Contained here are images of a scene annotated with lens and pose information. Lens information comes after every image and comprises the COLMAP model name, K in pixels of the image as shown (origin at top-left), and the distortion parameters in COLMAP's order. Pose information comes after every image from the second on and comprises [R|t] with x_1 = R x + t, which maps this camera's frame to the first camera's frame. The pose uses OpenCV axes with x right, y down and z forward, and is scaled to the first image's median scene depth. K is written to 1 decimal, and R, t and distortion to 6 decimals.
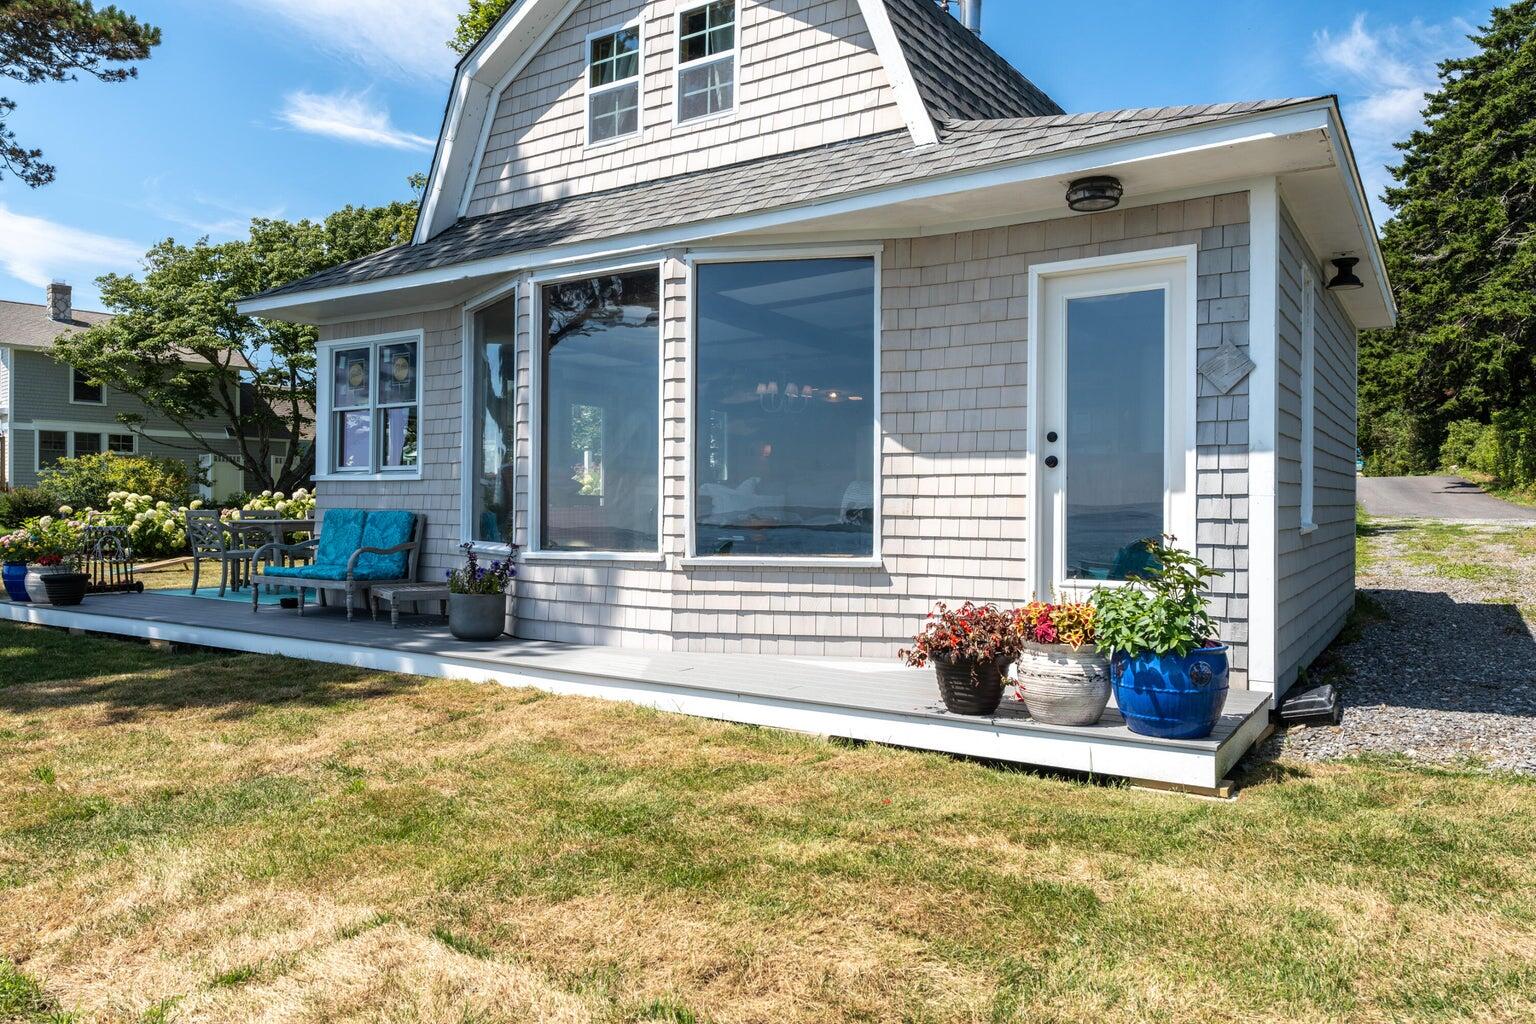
lens RADIAL K [[1029.3, 0, 768.0], [0, 1029.3, 512.0], [0, 0, 1]] dist [0.002323, 0.000935]
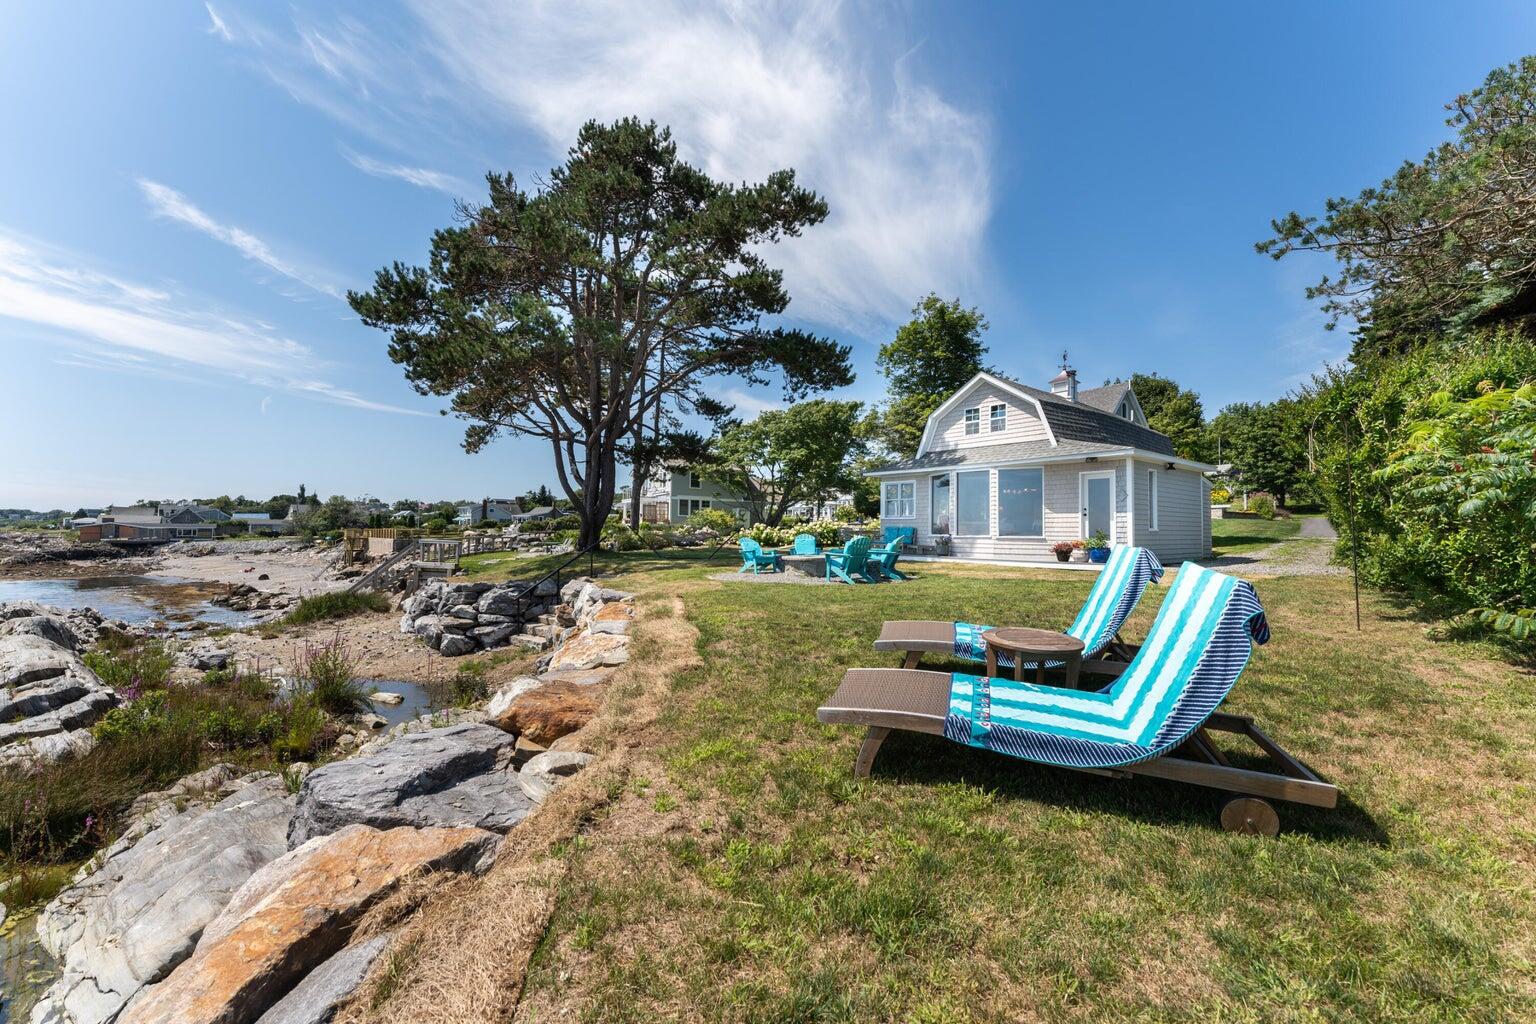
lens RADIAL K [[612.2, 0, 766.8], [0, 612.2, 515.4], [0, 0, 1]] dist [0.000504, -0.000082]
pose [[0.948157, -0.003256, -0.317785, -0.067281], [-0.008657, 0.999312, -0.036066, 0.021740], [0.317683, 0.036947, 0.947477, -0.676761]]
